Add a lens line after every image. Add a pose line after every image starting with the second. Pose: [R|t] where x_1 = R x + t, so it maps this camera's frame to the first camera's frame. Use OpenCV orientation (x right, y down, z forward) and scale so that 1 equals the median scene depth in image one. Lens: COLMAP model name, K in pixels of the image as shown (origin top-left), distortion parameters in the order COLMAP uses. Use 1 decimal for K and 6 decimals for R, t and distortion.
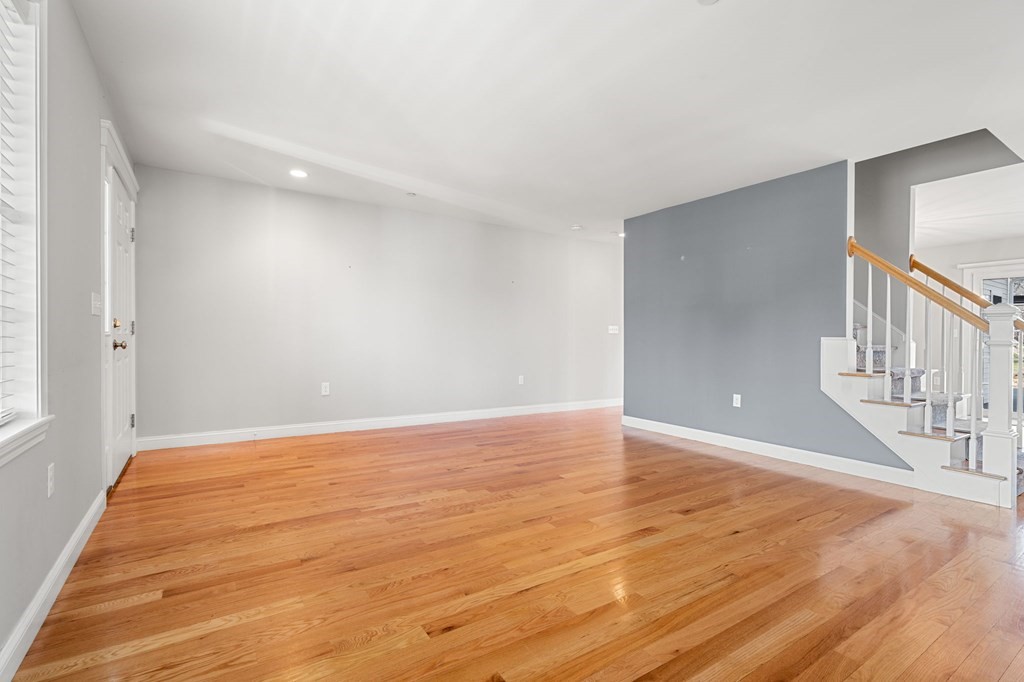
lens RADIAL K [[465.9, 0, 506.6], [0, 465.9, 342.8], [0, 0, 1]] dist [-0.000297, 0.000290]
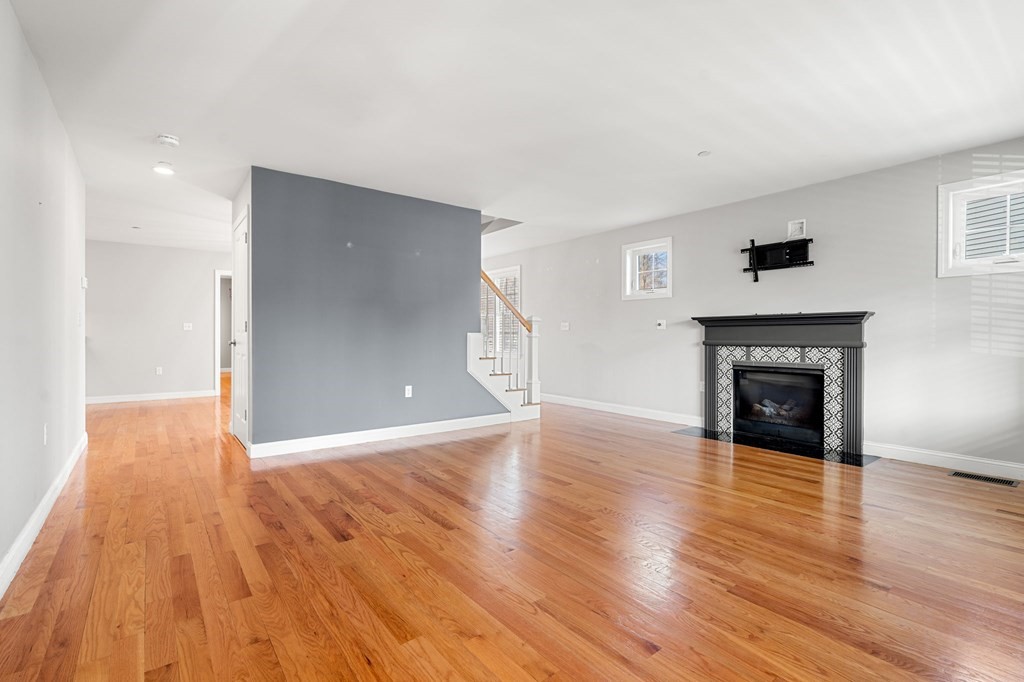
lens RADIAL K [[465.9, 0, 507.2], [0, 465.9, 336.2], [0, 0, 1]] dist [-0.000297, 0.000290]
pose [[-0.083133, -0.011672, 0.996470, -0.809932], [0.004902, 0.999915, 0.012122, -0.022709], [-0.996526, 0.005893, -0.083069, 1.152114]]
